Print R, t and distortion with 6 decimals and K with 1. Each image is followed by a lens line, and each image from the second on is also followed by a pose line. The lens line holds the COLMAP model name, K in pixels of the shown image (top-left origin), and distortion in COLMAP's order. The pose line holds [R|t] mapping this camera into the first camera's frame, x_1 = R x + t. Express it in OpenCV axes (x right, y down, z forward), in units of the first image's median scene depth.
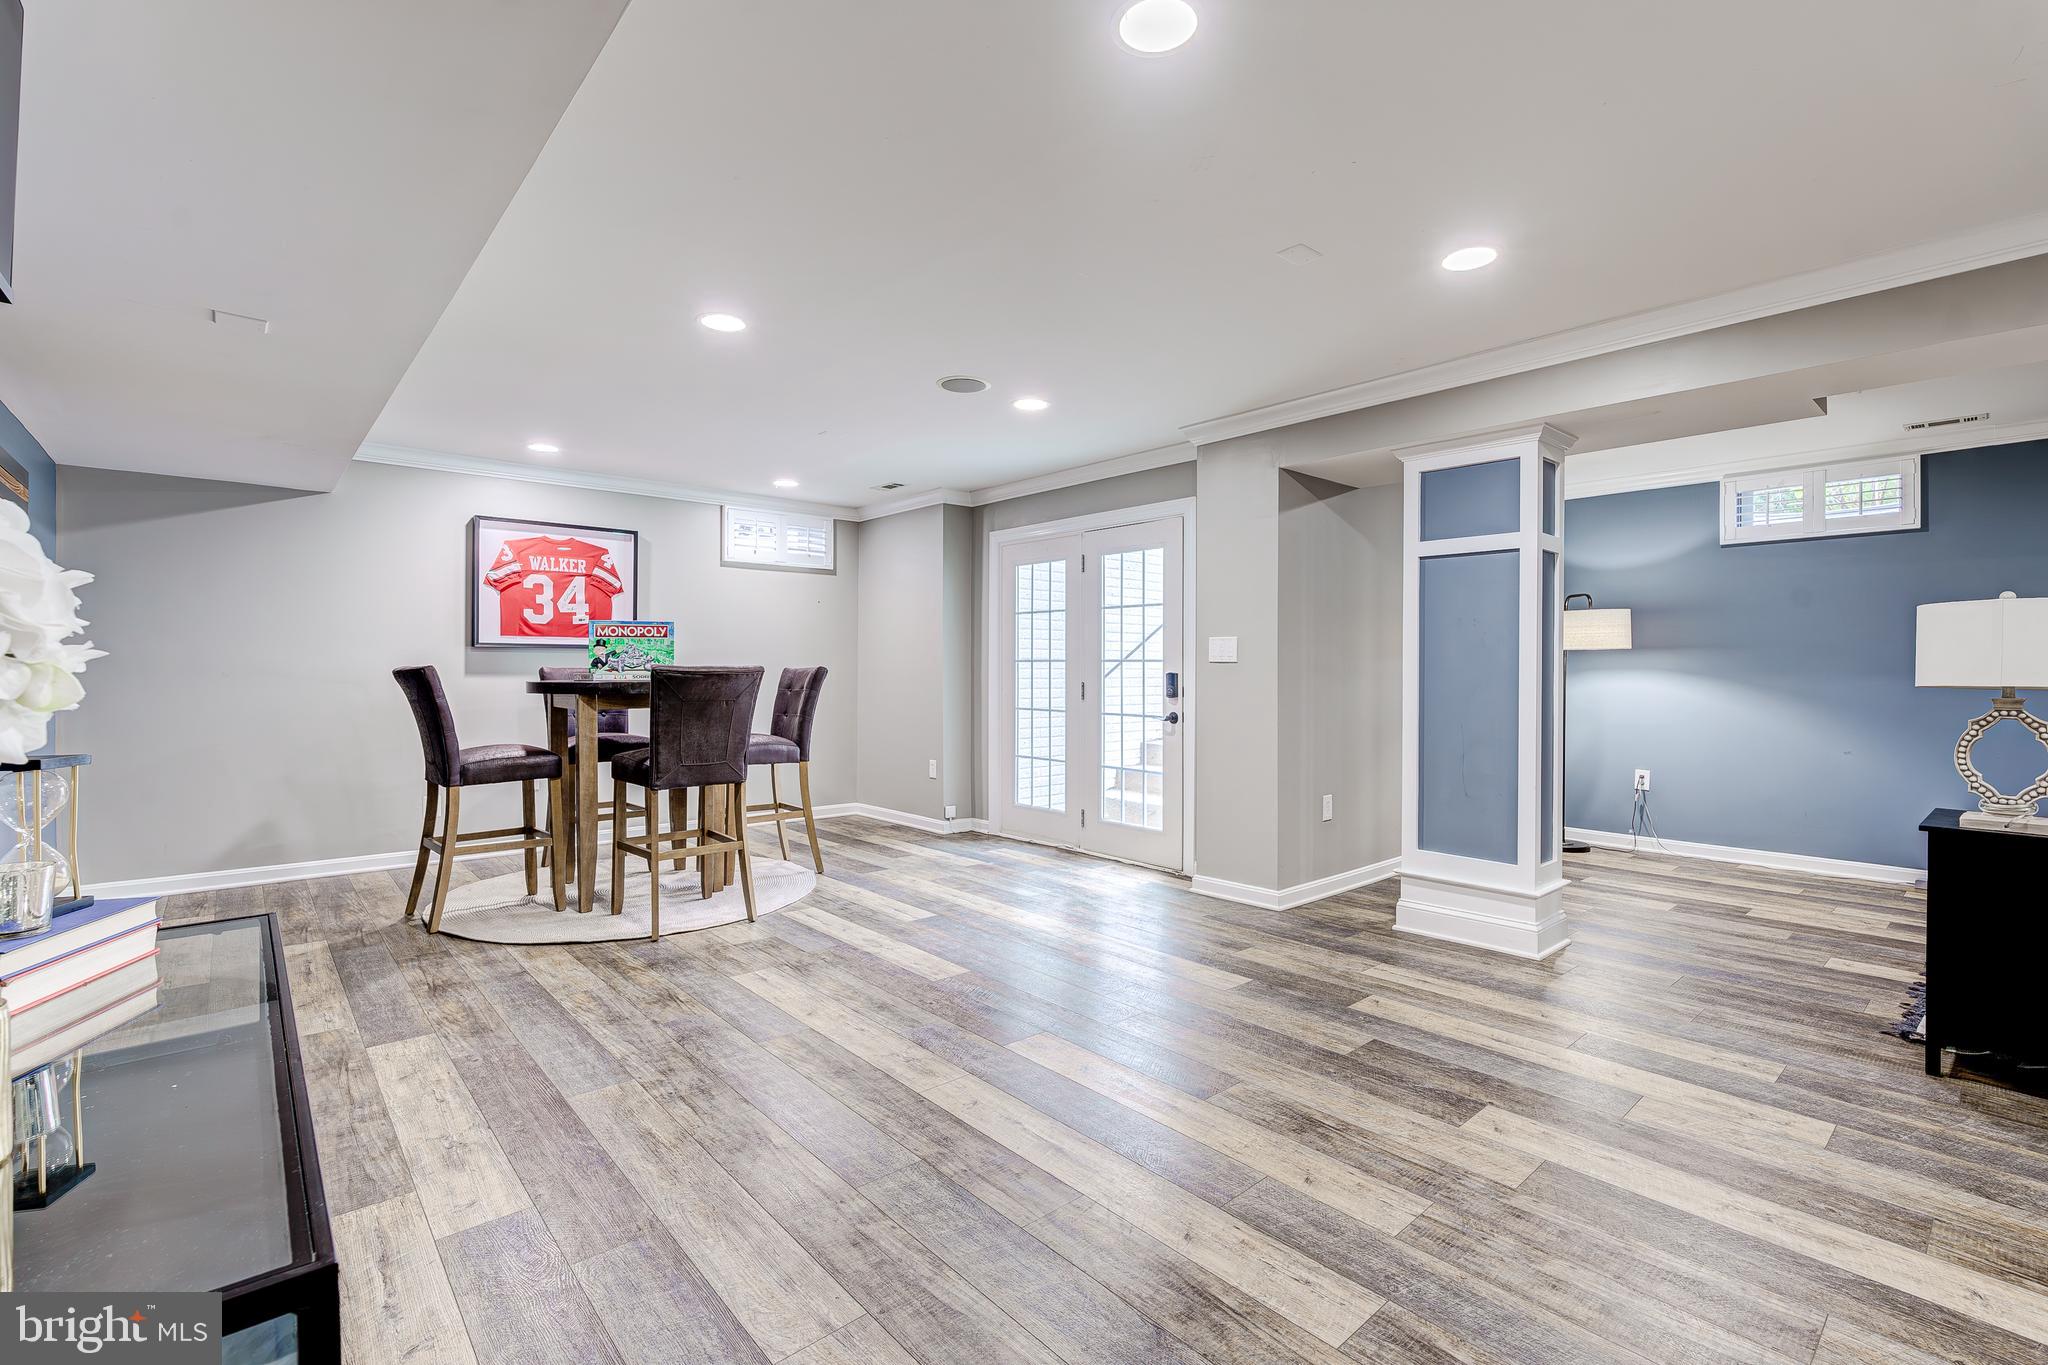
lens RADIAL K [[922.3, 0, 1035.9], [0, 922.3, 676.9], [0, 0, 1]] dist [-0.001707, -0.000651]
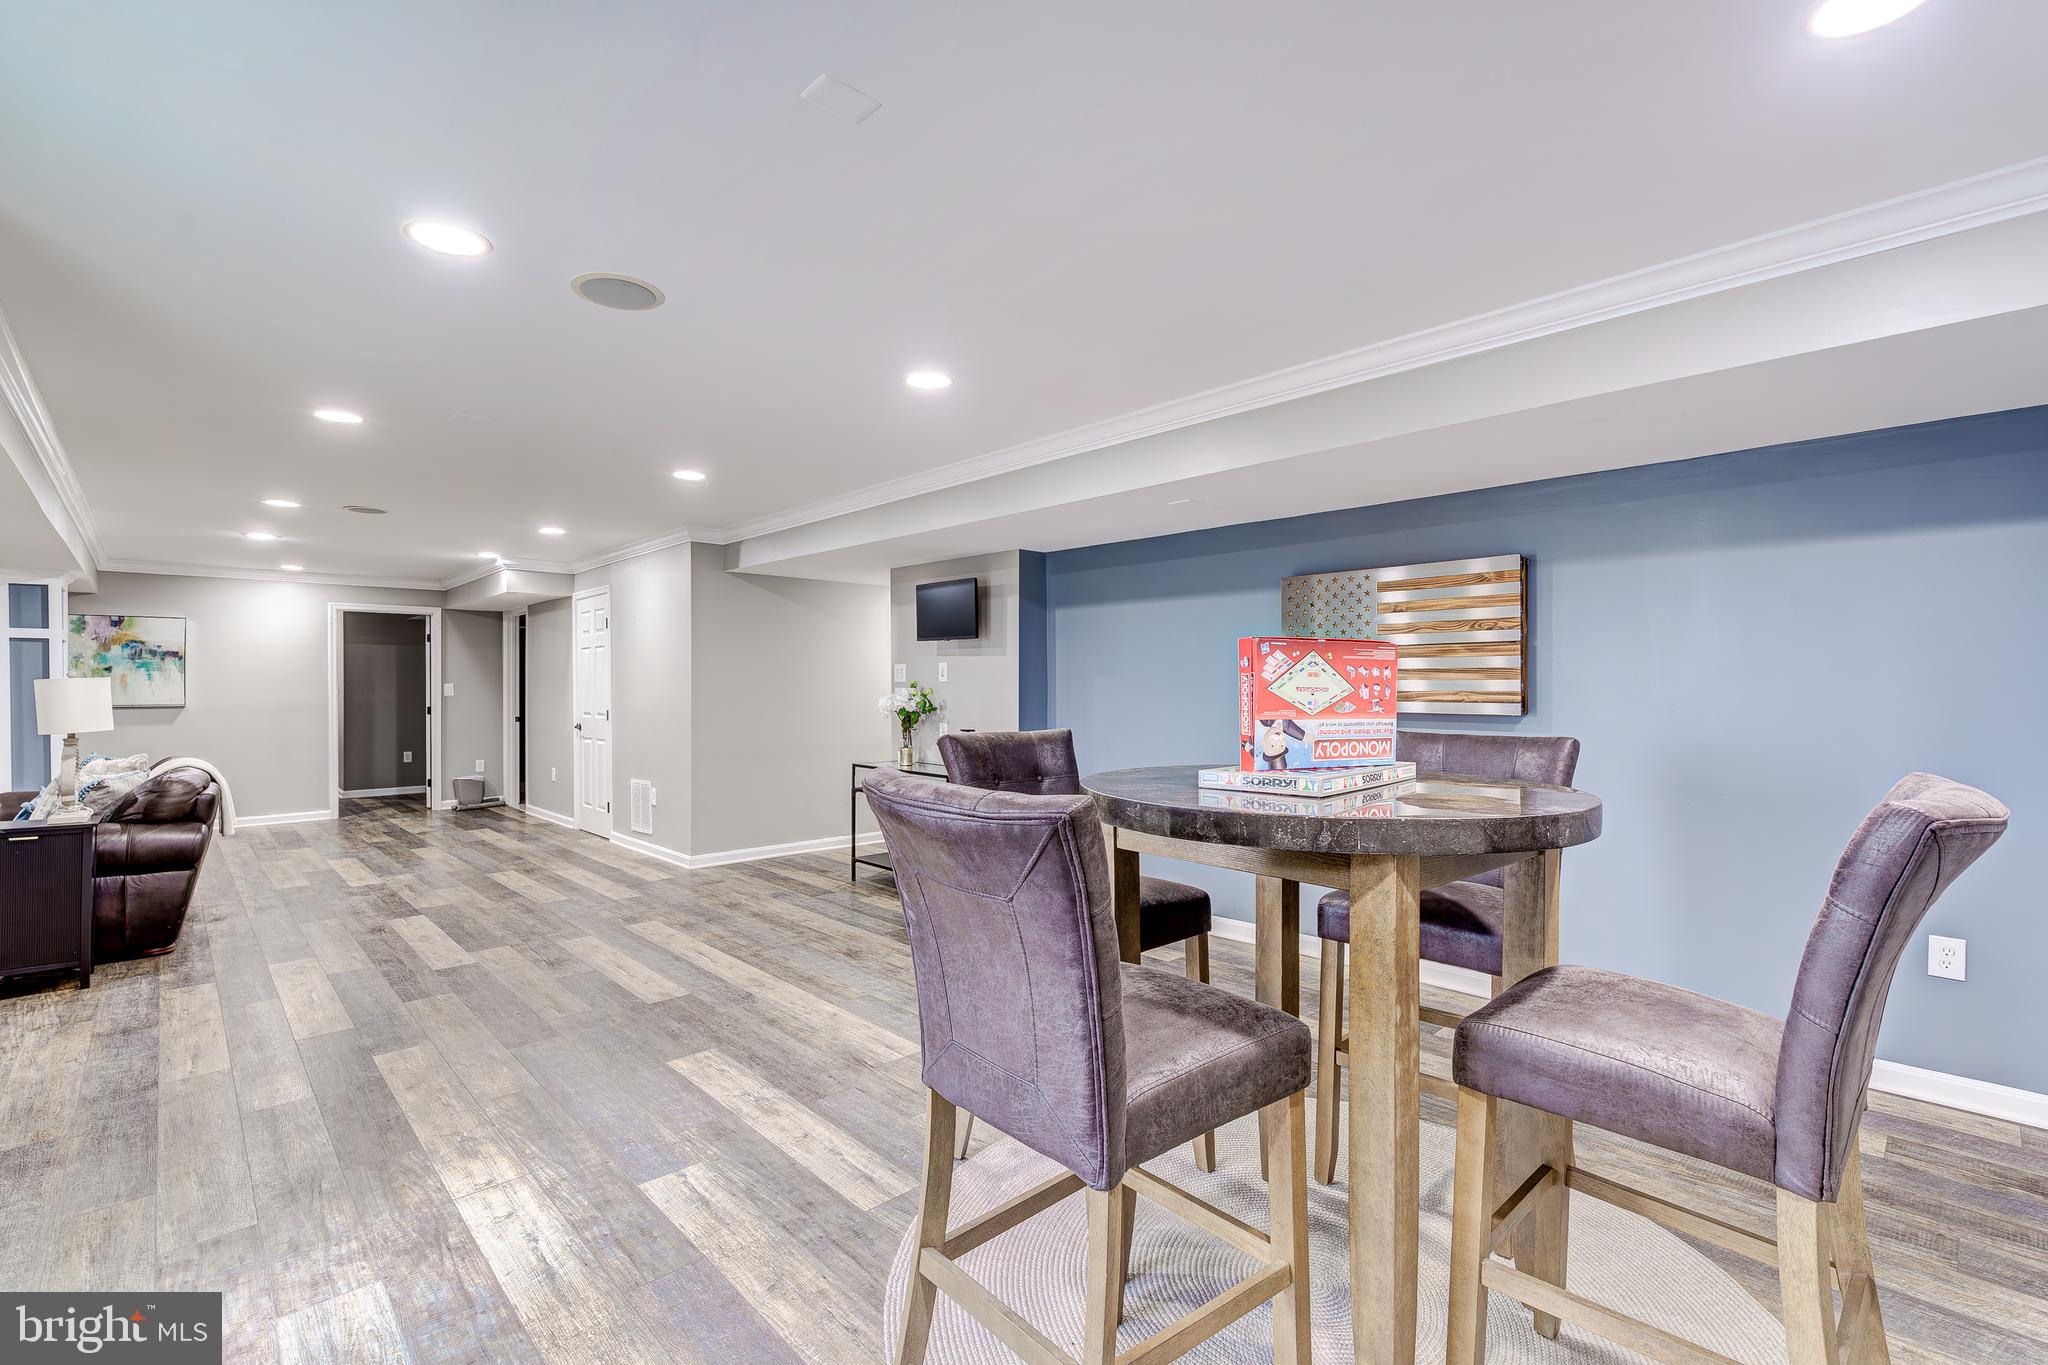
lens RADIAL K [[922.3, 0, 1028.6], [0, 922.3, 693.1], [0, 0, 1]] dist [-0.001707, -0.000651]
pose [[-0.999533, 0.001340, -0.030524, -0.500625], [0.000800, 0.999843, 0.017693, -0.075954], [0.030543, 0.017660, -0.999377, 2.389737]]
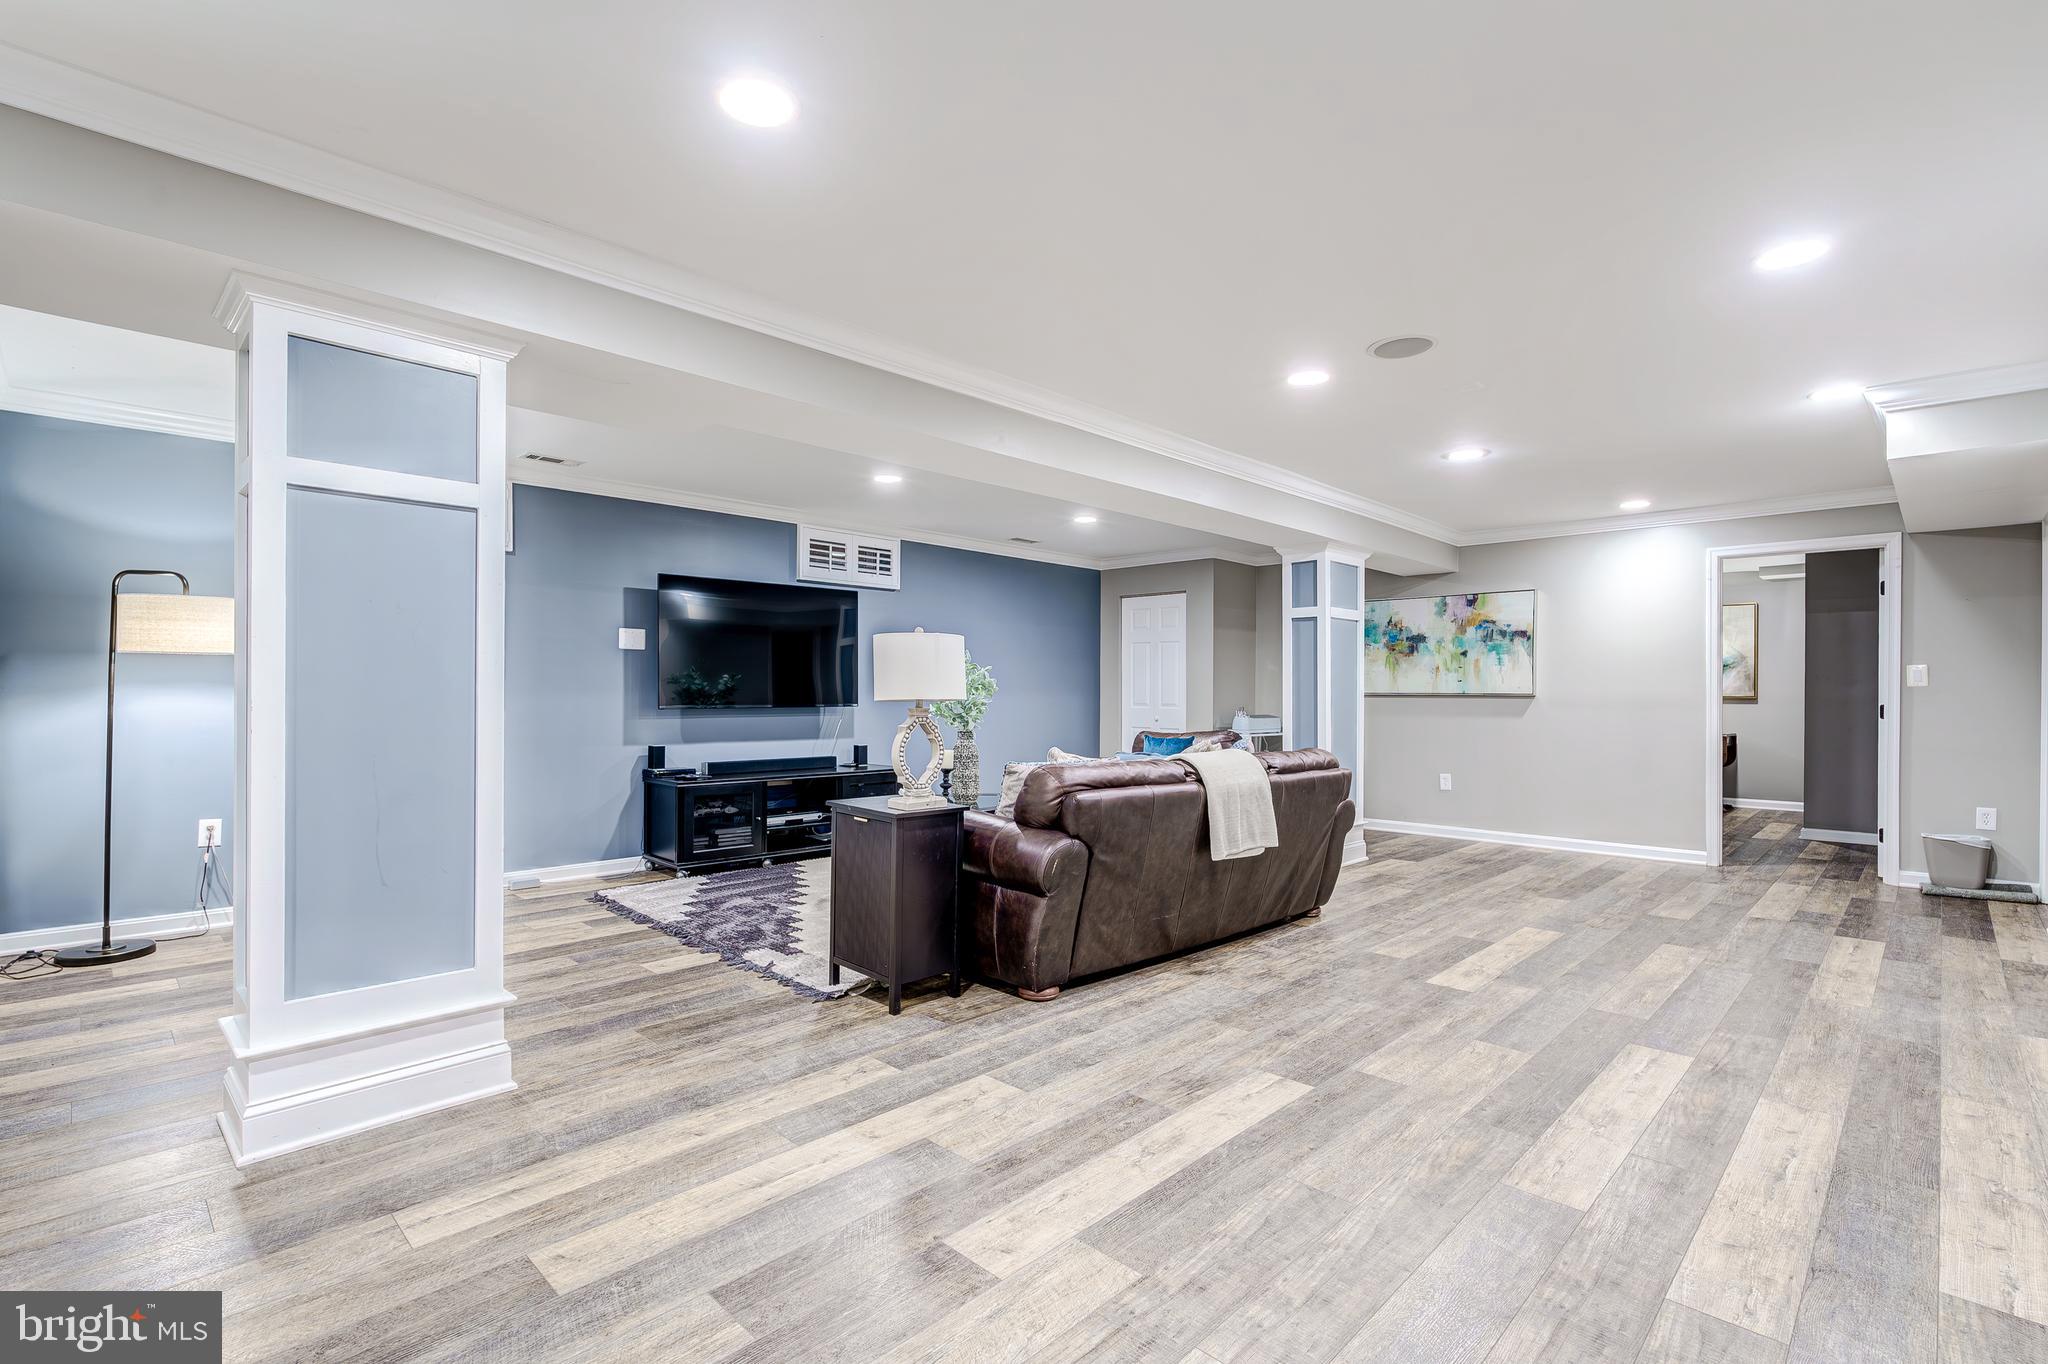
lens RADIAL K [[922.3, 0, 1017.9], [0, 922.3, 696.4], [0, 0, 1]] dist [-0.001707, -0.000651]
pose [[-0.059476, -0.006421, 0.998209, -0.250495], [0.003230, 0.999973, 0.006625, -0.002093], [-0.998225, 0.003618, -0.059453, 0.847752]]
